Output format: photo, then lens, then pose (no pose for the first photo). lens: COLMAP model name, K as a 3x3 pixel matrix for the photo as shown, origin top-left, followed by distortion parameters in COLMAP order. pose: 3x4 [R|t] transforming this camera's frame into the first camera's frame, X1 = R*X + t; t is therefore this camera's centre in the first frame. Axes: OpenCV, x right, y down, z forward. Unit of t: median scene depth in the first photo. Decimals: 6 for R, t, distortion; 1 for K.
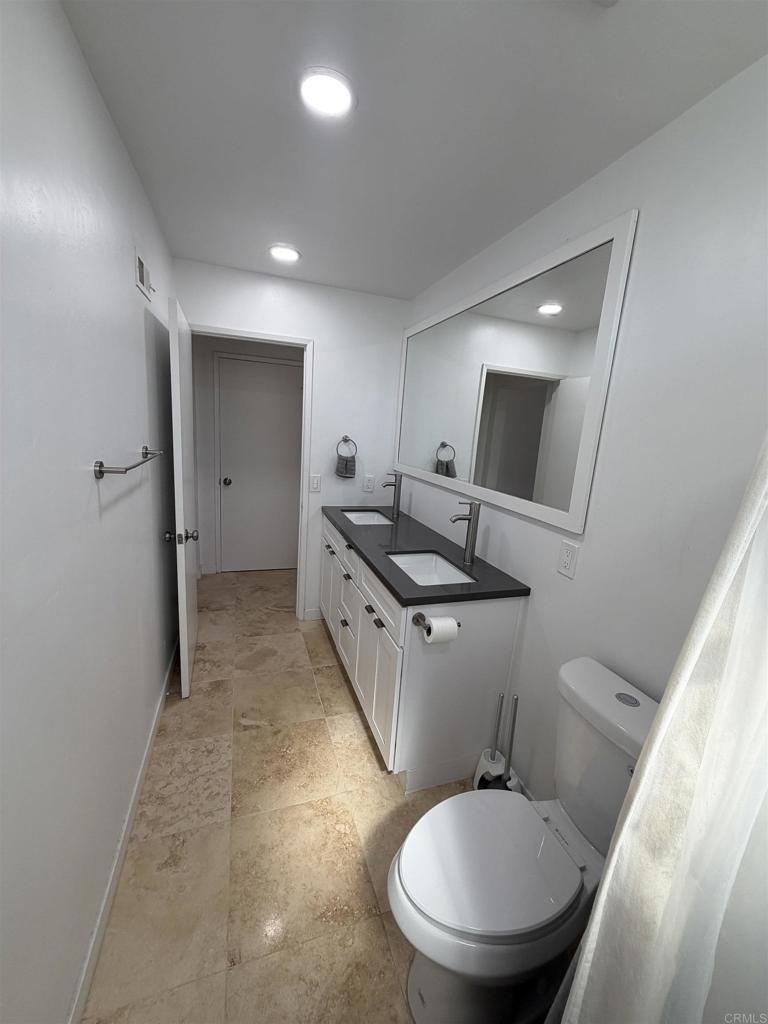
lens RADIAL K [[408.9, 0, 385.4], [0, 408.9, 511.2], [0, 0, 1]] dist [0.000550, 0.000068]
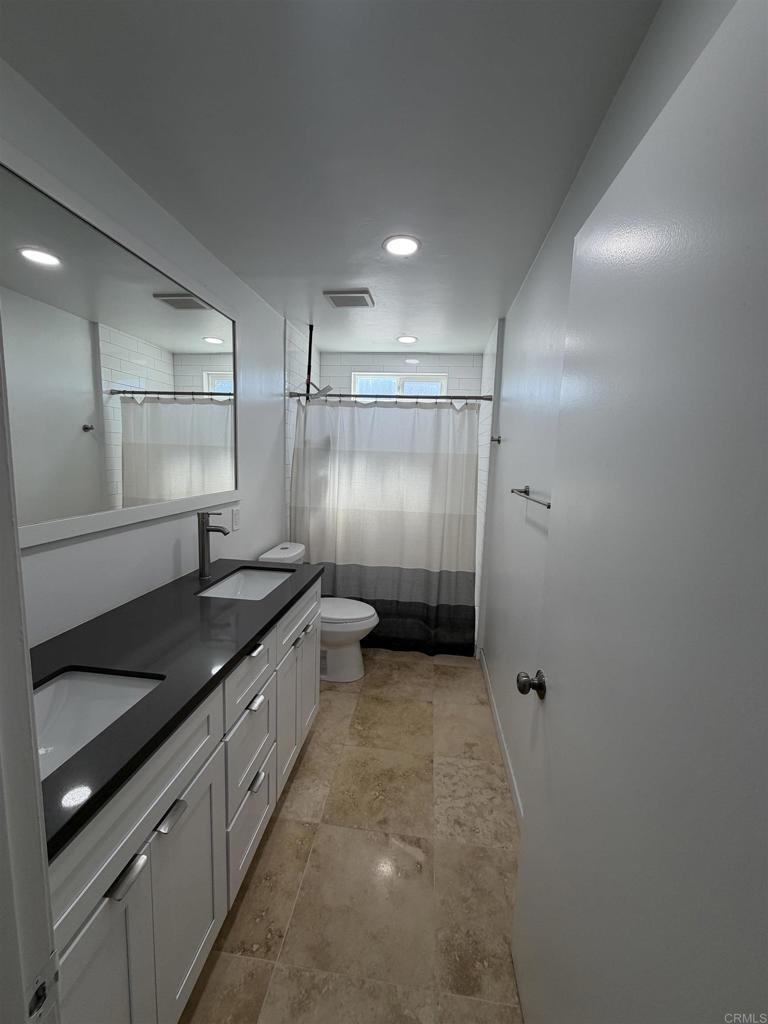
lens RADIAL K [[408.9, 0, 382.9], [0, 408.9, 508.3], [0, 0, 1]] dist [0.000550, 0.000068]
pose [[-0.893109, -0.158842, 0.420863, -0.556317], [-0.008103, 0.941112, 0.337999, -0.358298], [-0.449767, 0.298460, -0.841802, 1.635904]]
